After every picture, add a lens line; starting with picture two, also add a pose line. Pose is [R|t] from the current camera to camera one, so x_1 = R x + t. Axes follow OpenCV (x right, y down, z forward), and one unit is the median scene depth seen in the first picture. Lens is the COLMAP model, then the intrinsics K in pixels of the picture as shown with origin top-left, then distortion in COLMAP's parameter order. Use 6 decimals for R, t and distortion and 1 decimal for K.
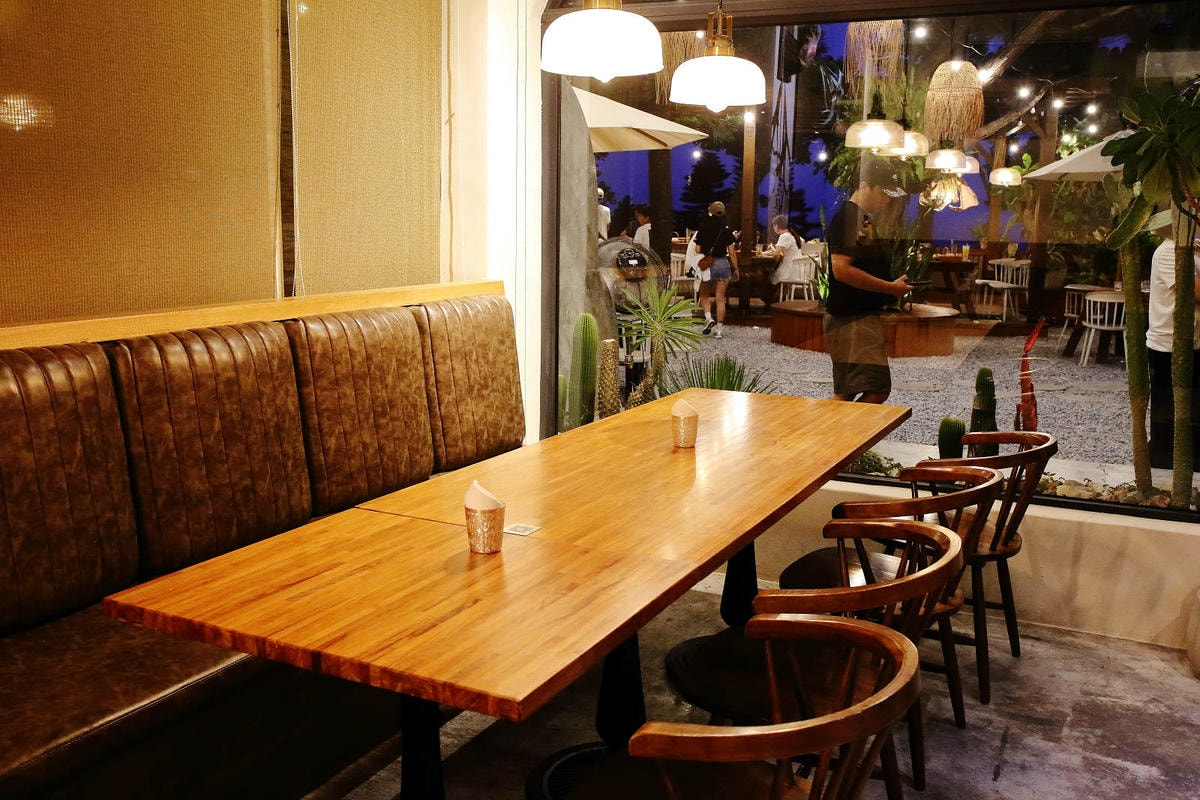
lens RADIAL K [[1087.9, 0, 599.8], [0, 1087.9, 399.4], [0, 0, 1]] dist [-0.045485, 0.000000]
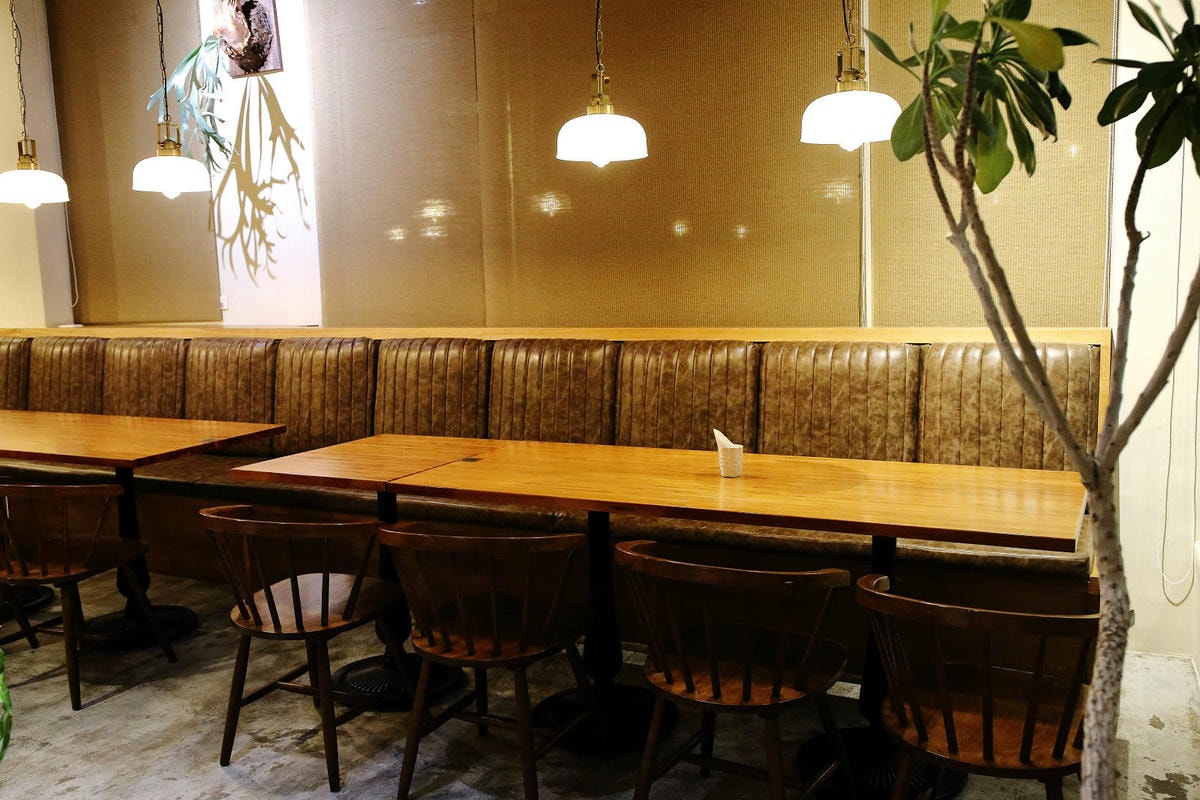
lens RADIAL K [[1087.9, 0, 599.9], [0, 1087.9, 401.9], [0, 0, 1]] dist [-0.045485, 0.000000]
pose [[-0.015771, 0.147973, -0.988866, 0.992542], [-0.121102, 0.981425, 0.148791, -0.164370], [0.992515, 0.122100, 0.002442, 0.754880]]
